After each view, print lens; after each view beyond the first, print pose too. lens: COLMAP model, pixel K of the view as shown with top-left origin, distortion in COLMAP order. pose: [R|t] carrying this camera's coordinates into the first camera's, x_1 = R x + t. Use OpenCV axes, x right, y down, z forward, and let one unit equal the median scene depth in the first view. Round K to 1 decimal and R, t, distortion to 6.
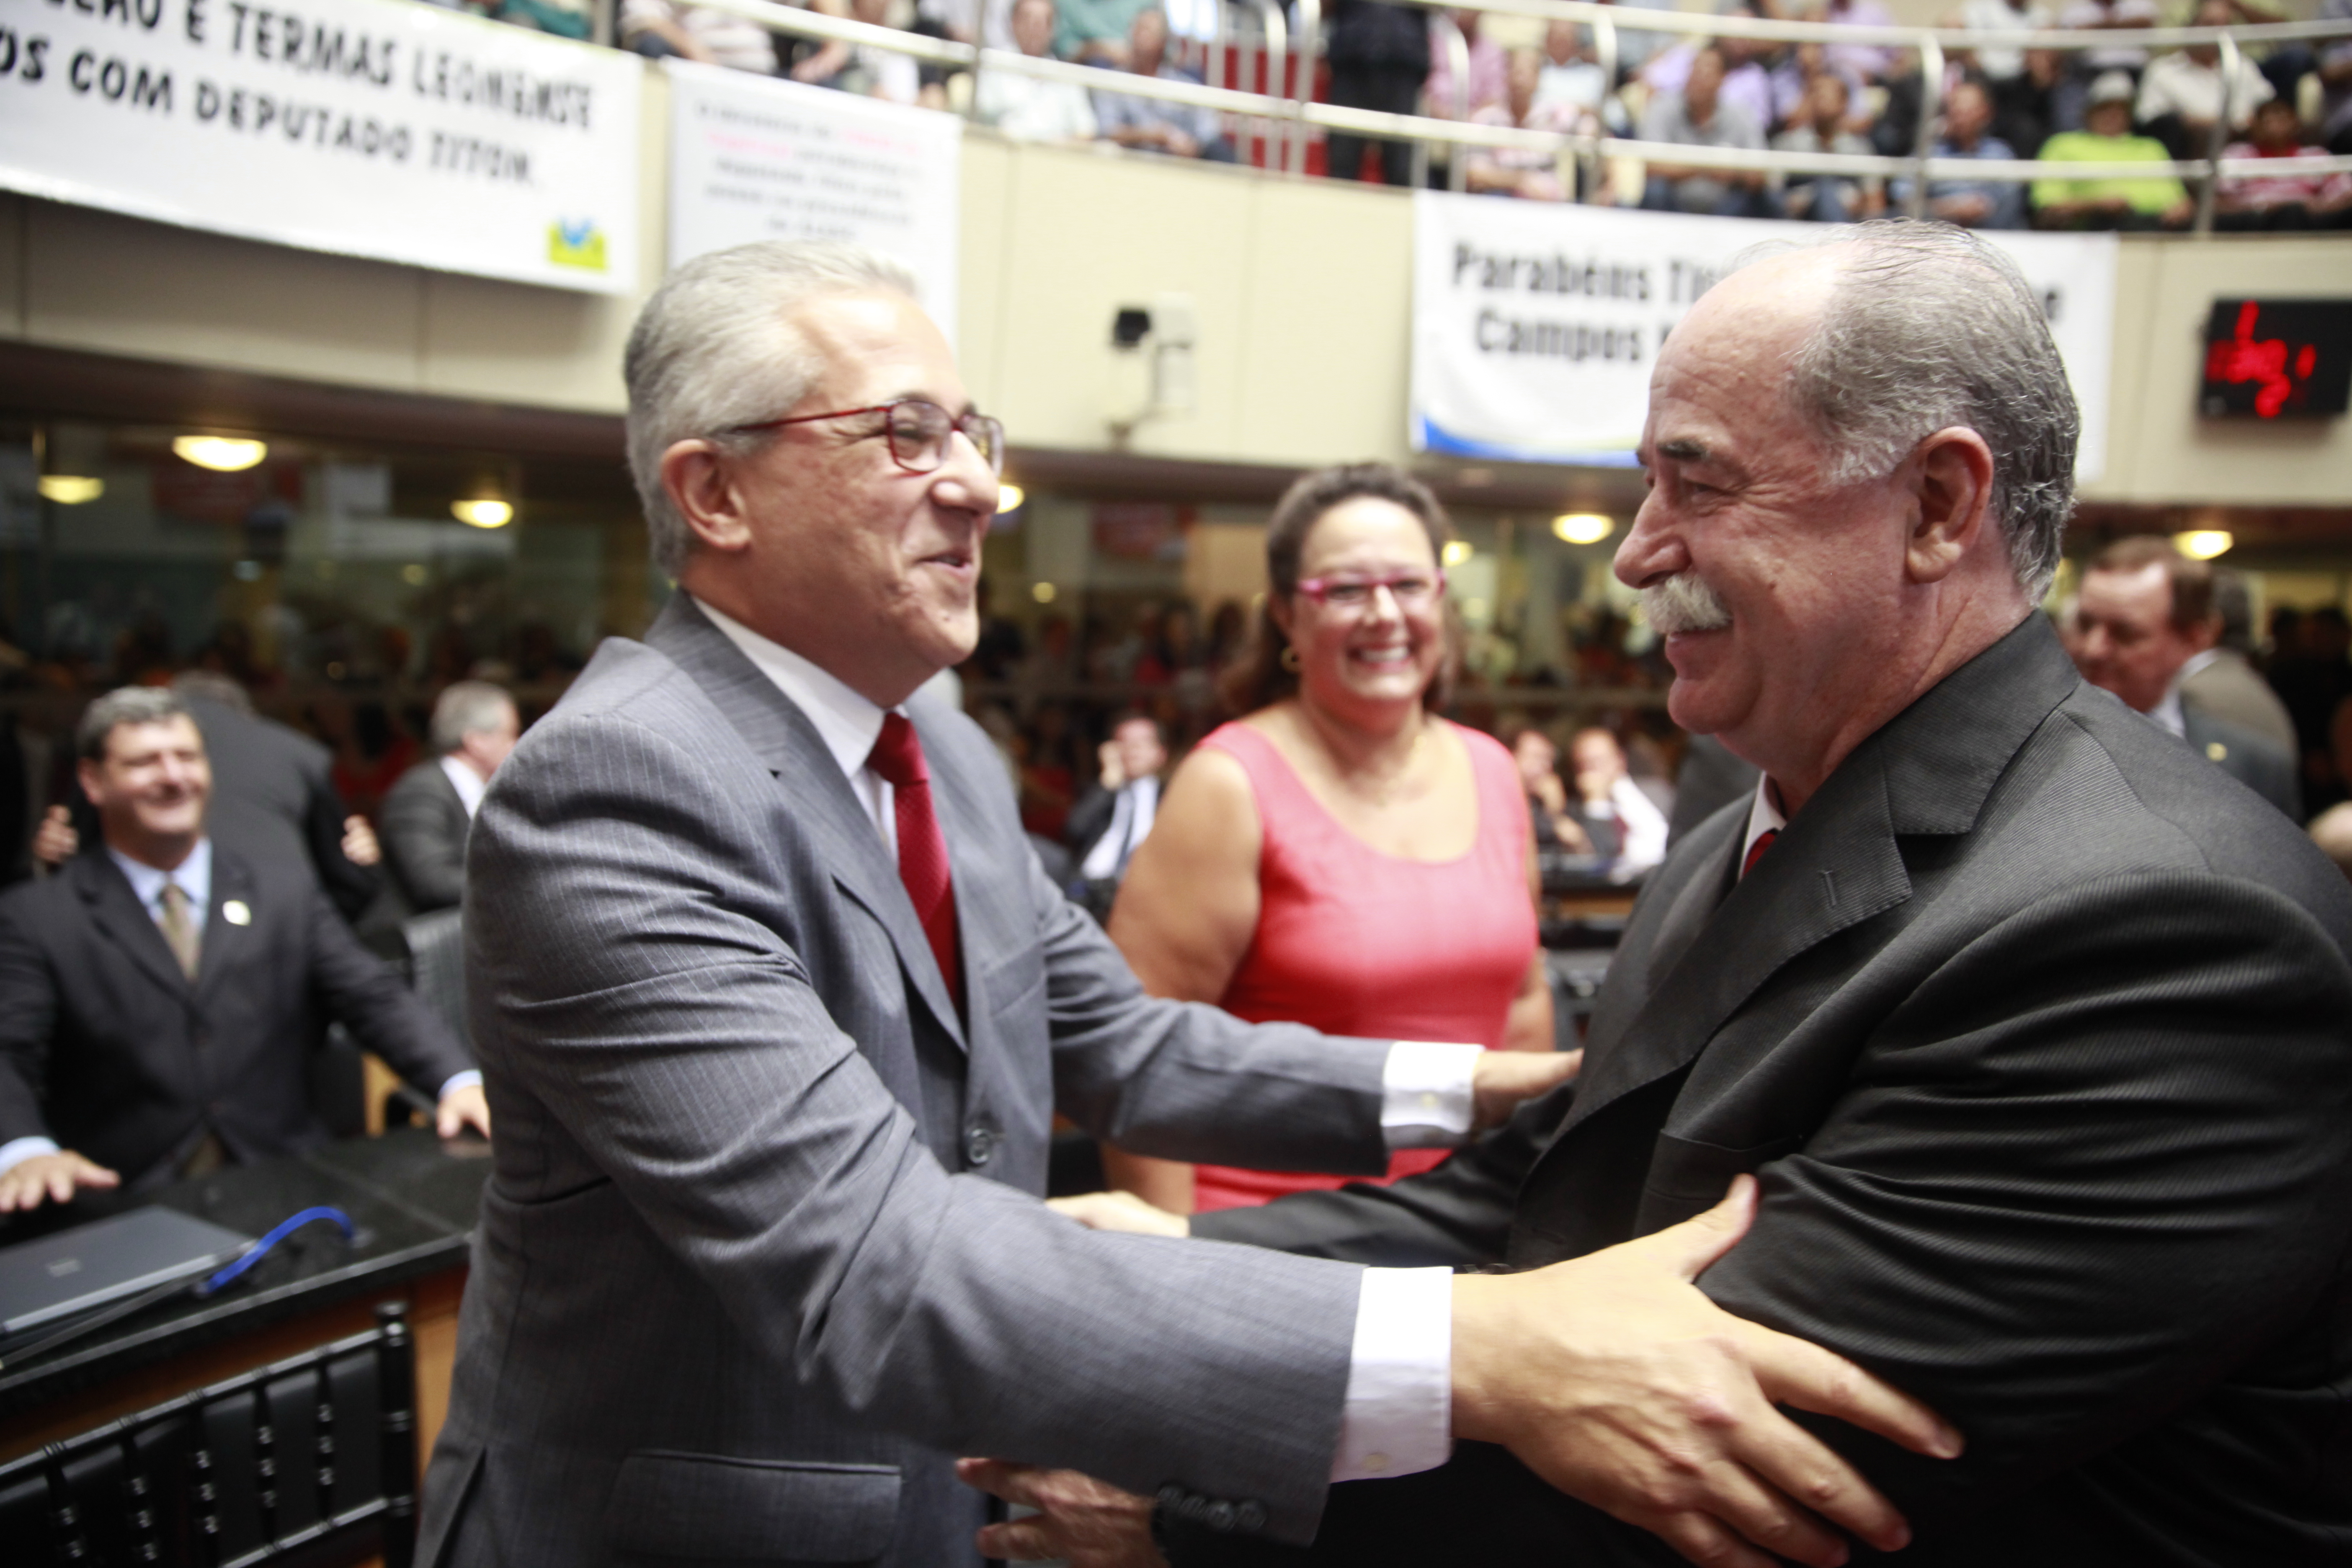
lens RADIAL K [[1535.6, 0, 1173.4], [0, 1535.6, 776.6], [0, 0, 1]] dist [-0.077750, 0.024252]
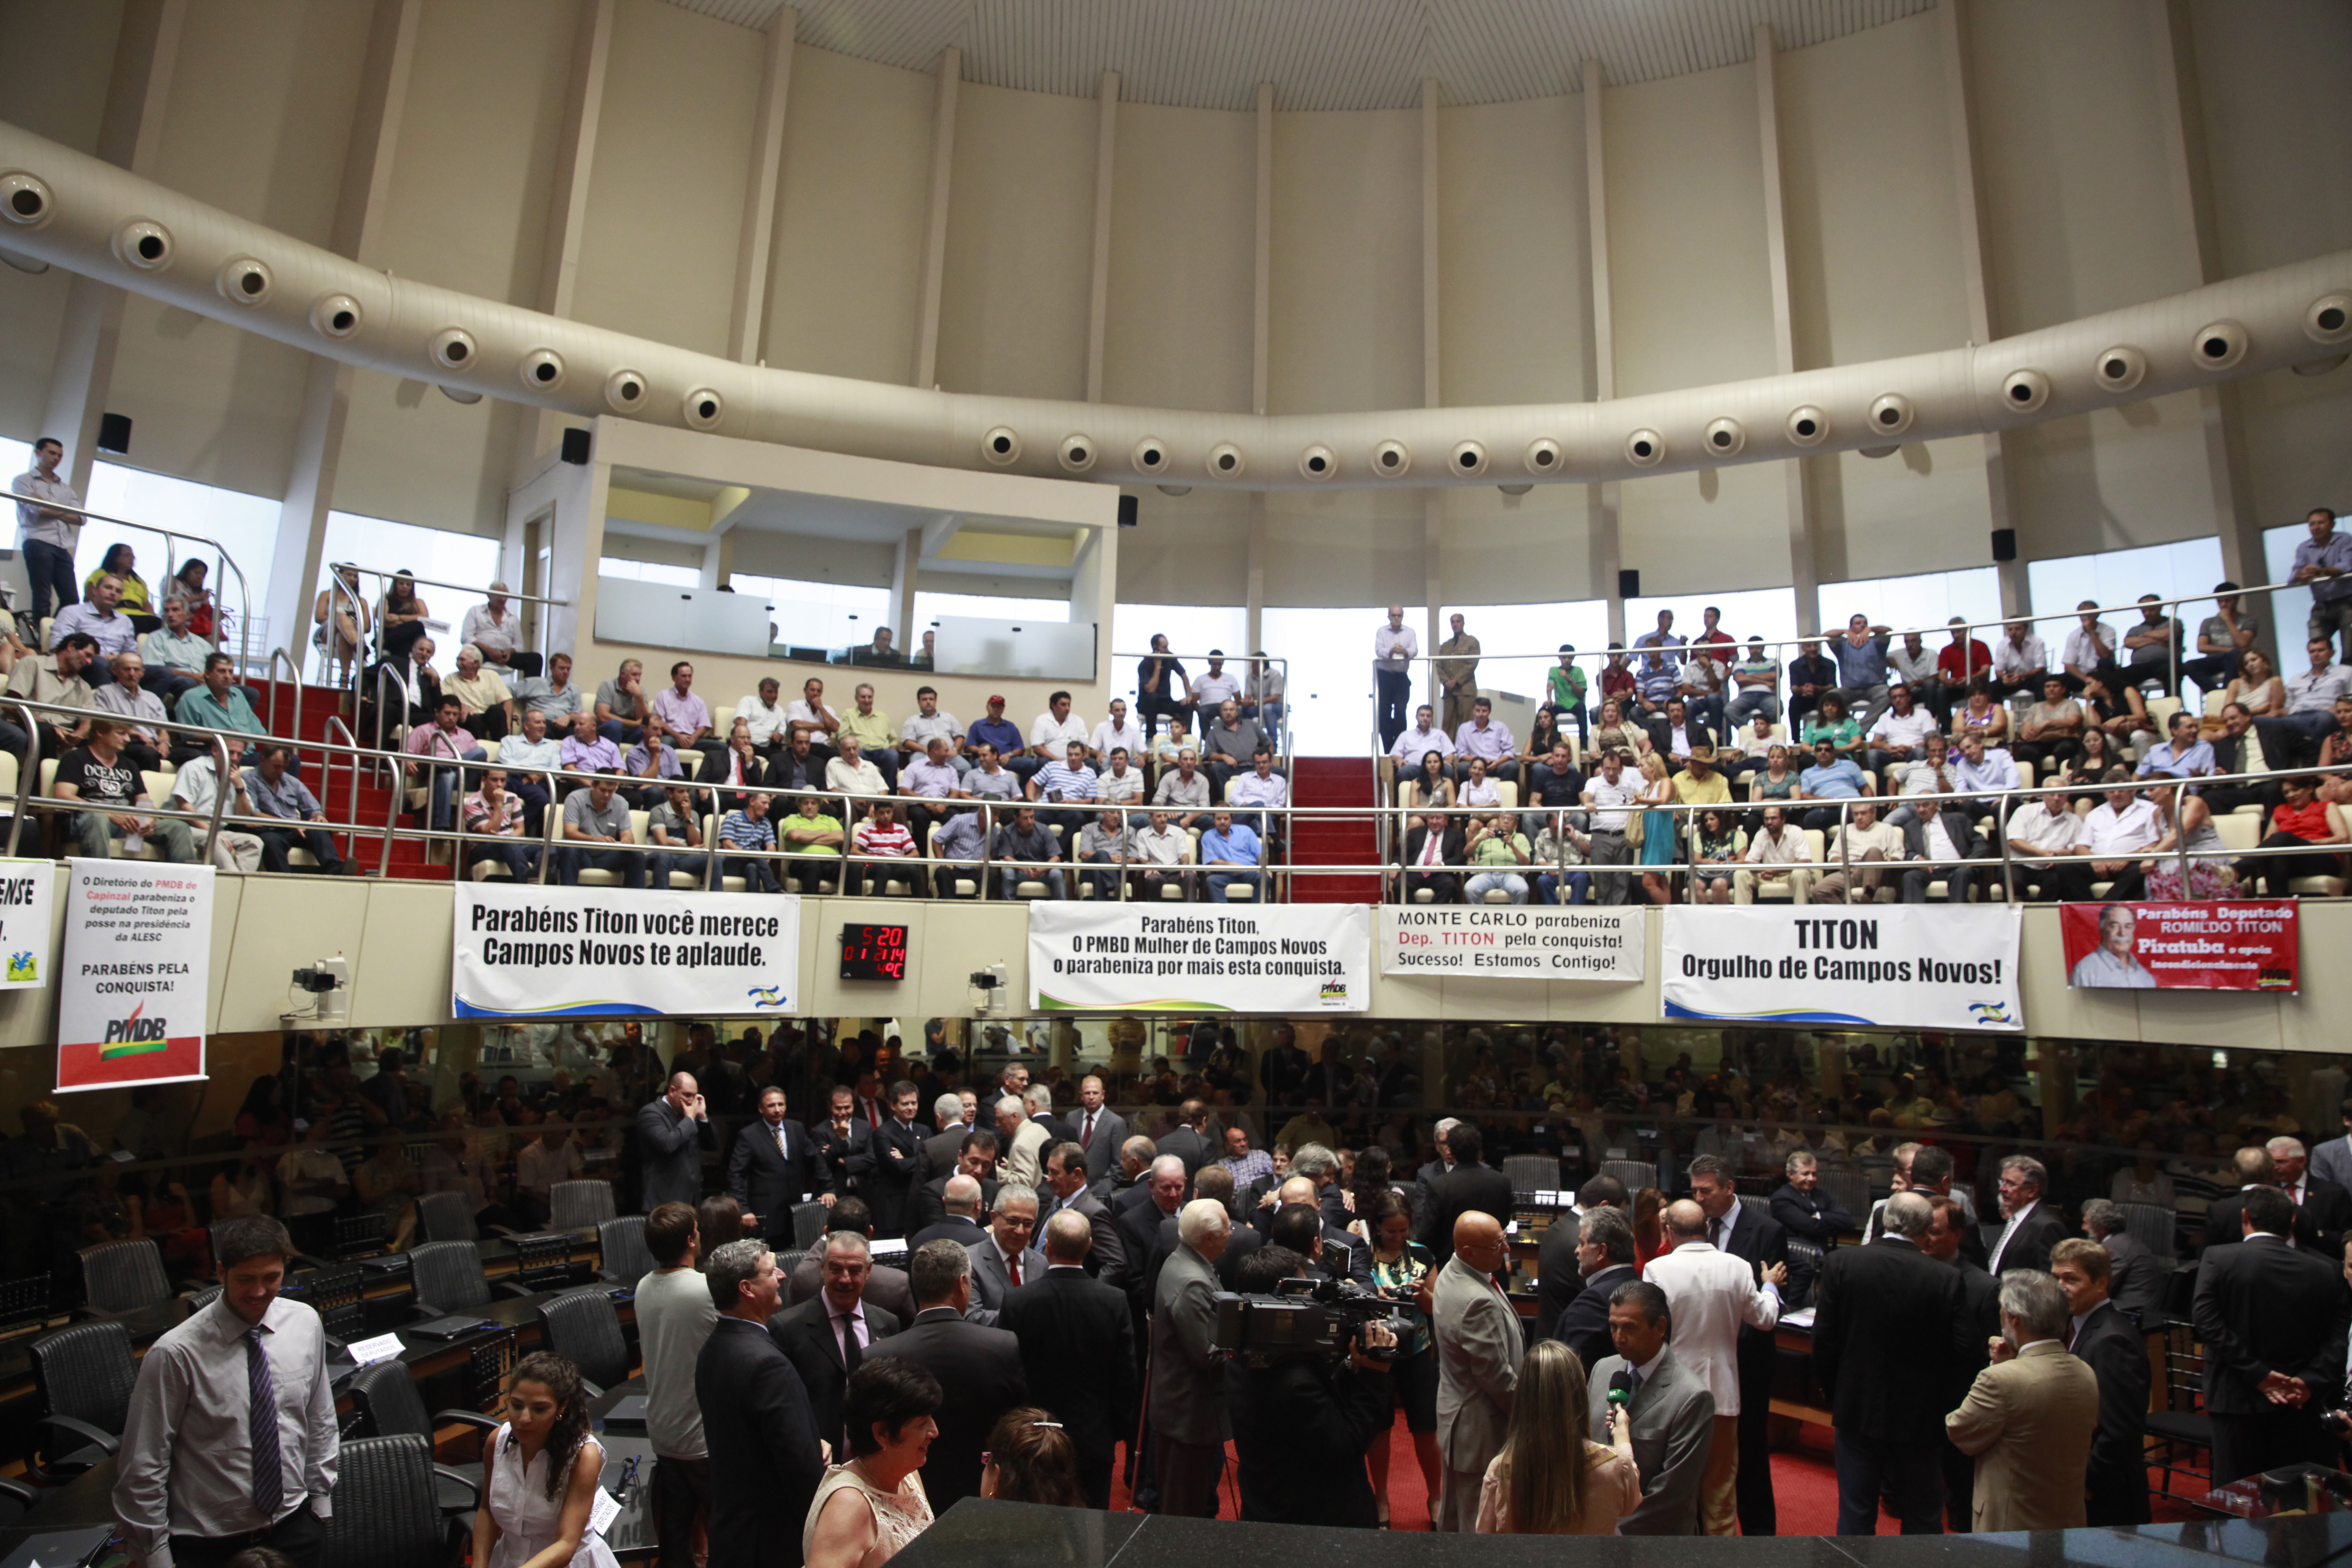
lens RADIAL K [[1535.6, 0, 1163.3], [0, 1535.6, 791.3], [0, 0, 1]] dist [-0.077750, 0.024252]
pose [[0.746474, 0.052745, 0.663321, -0.503248], [0.069127, 0.985313, -0.156141, -0.168415], [-0.661814, 0.162408, 0.731864, -1.123586]]
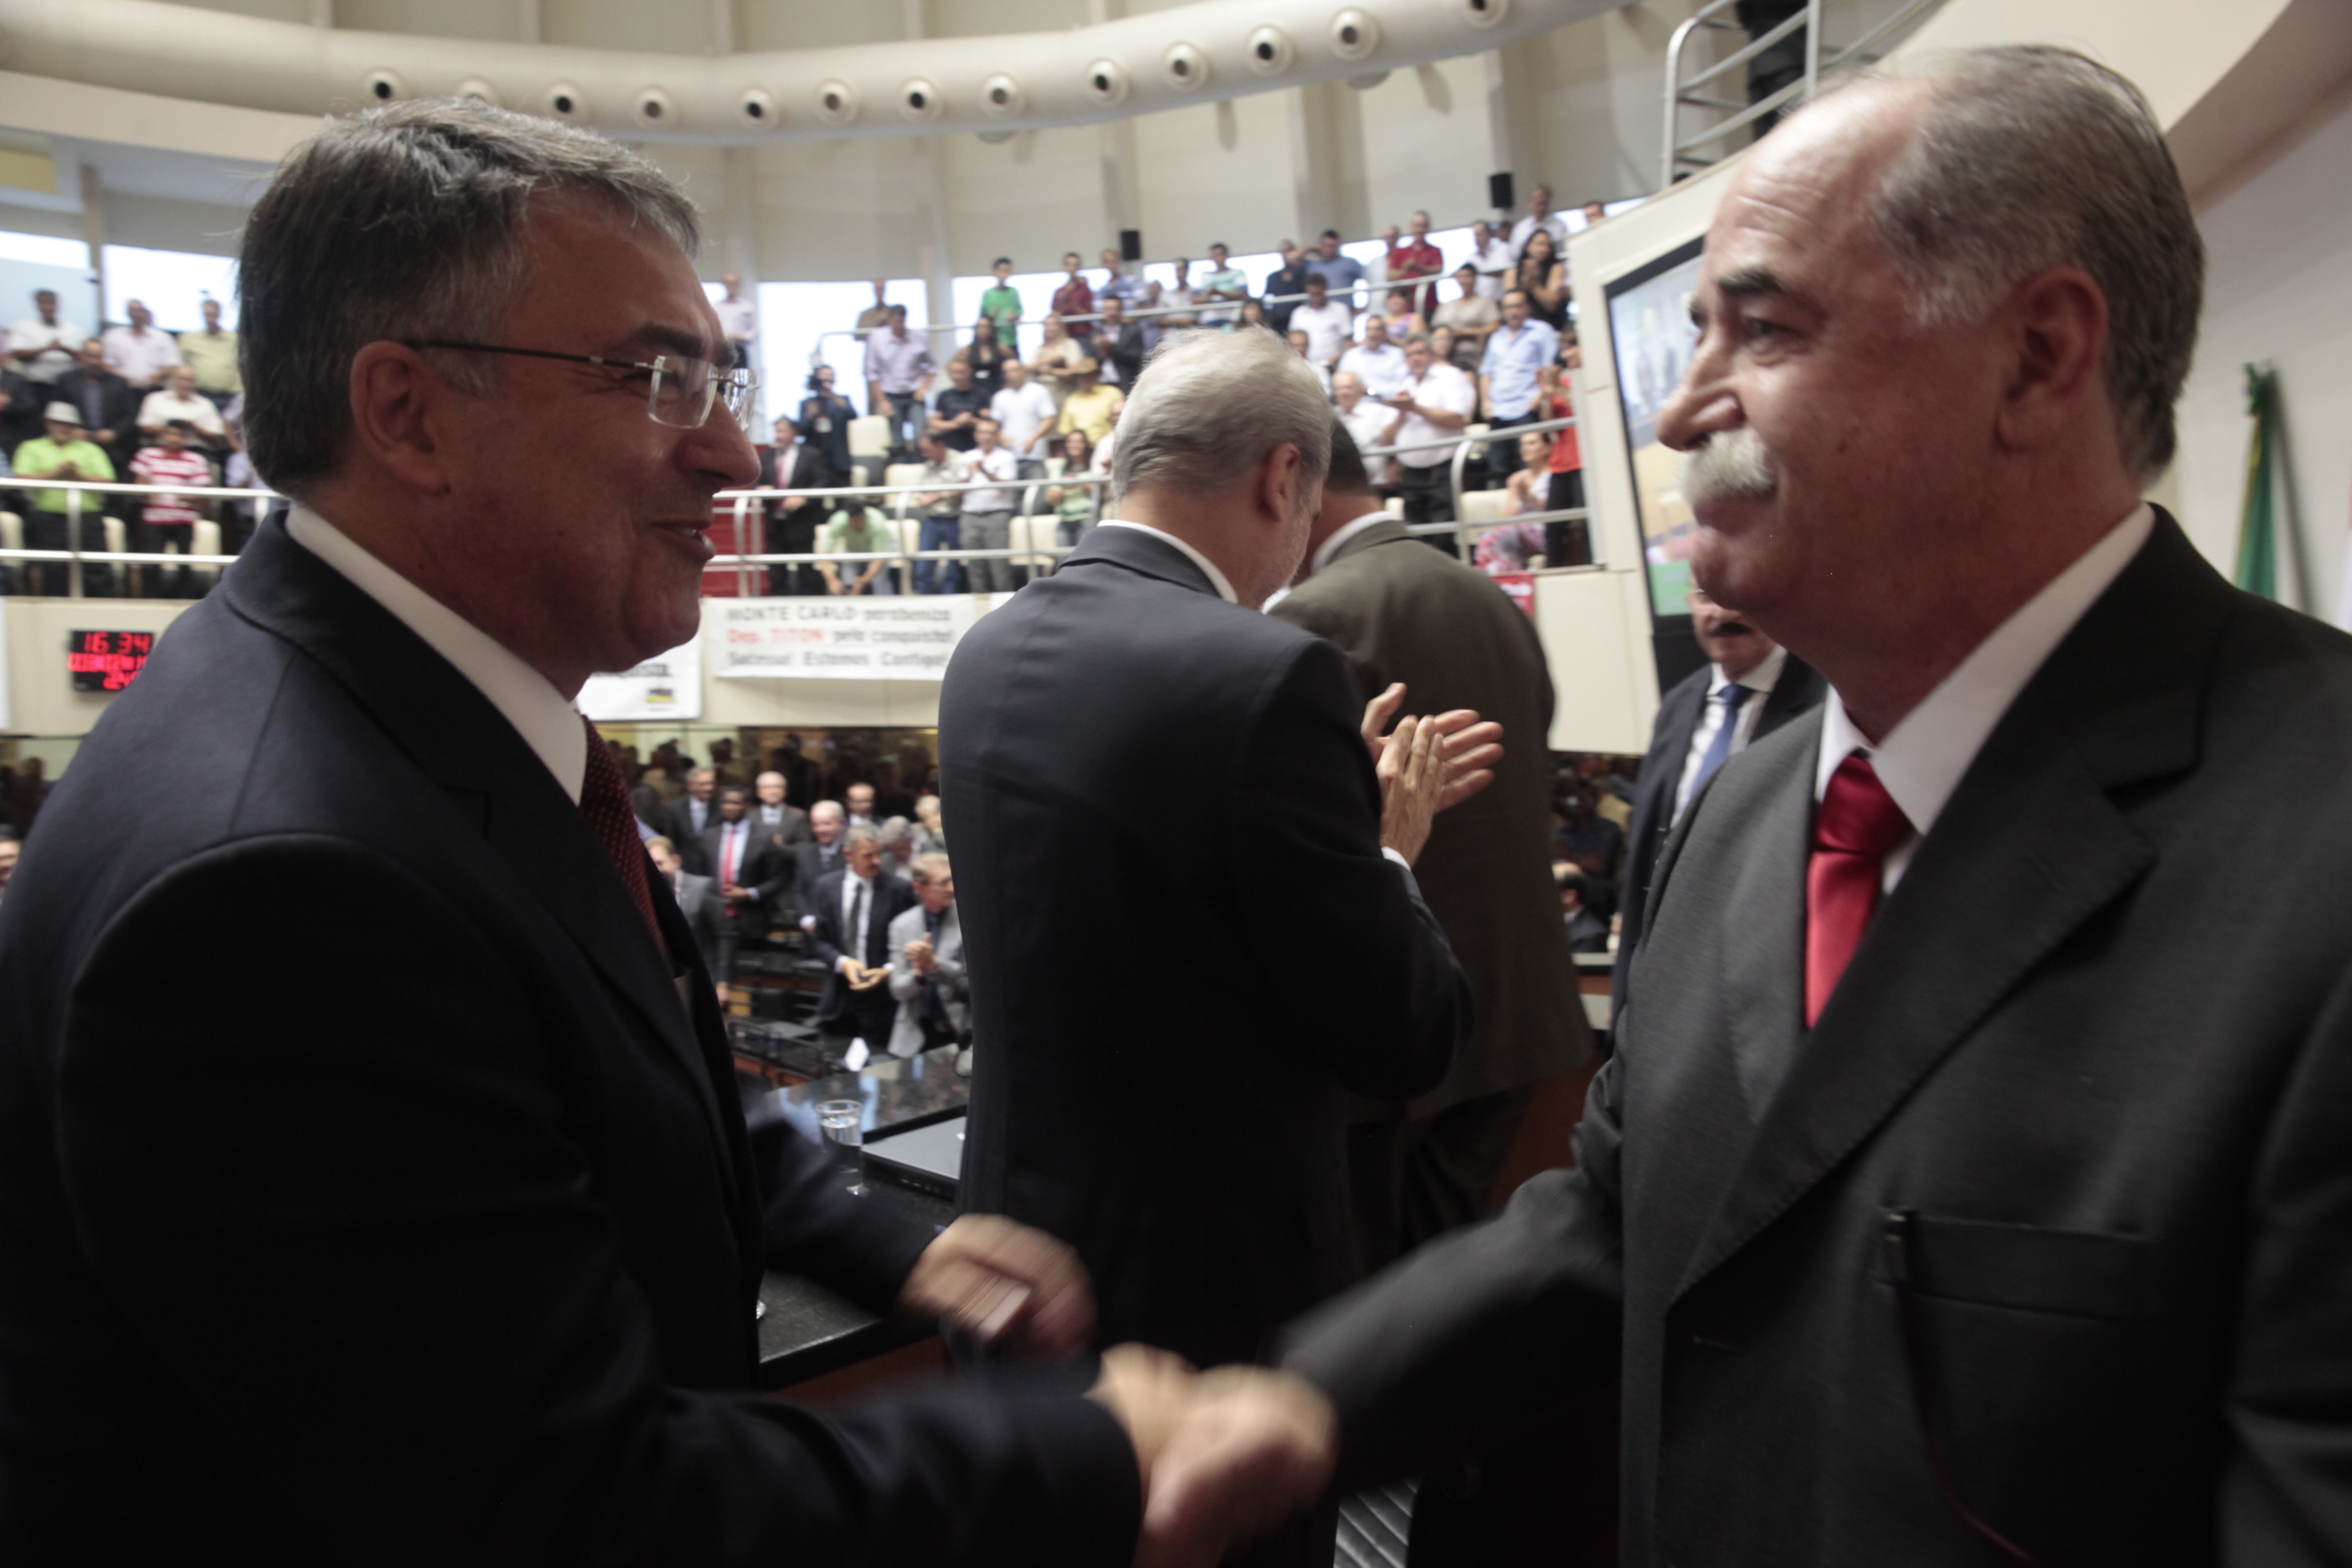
lens RADIAL K [[1535.6, 0, 1181.9], [0, 1535.6, 787.8], [0, 0, 1]] dist [-0.077750, 0.024252]
pose [[0.705844, -0.073731, 0.704519, 0.438422], [0.084061, 0.996259, 0.020044, -0.049183], [-0.703362, 0.045075, 0.709402, -1.613547]]
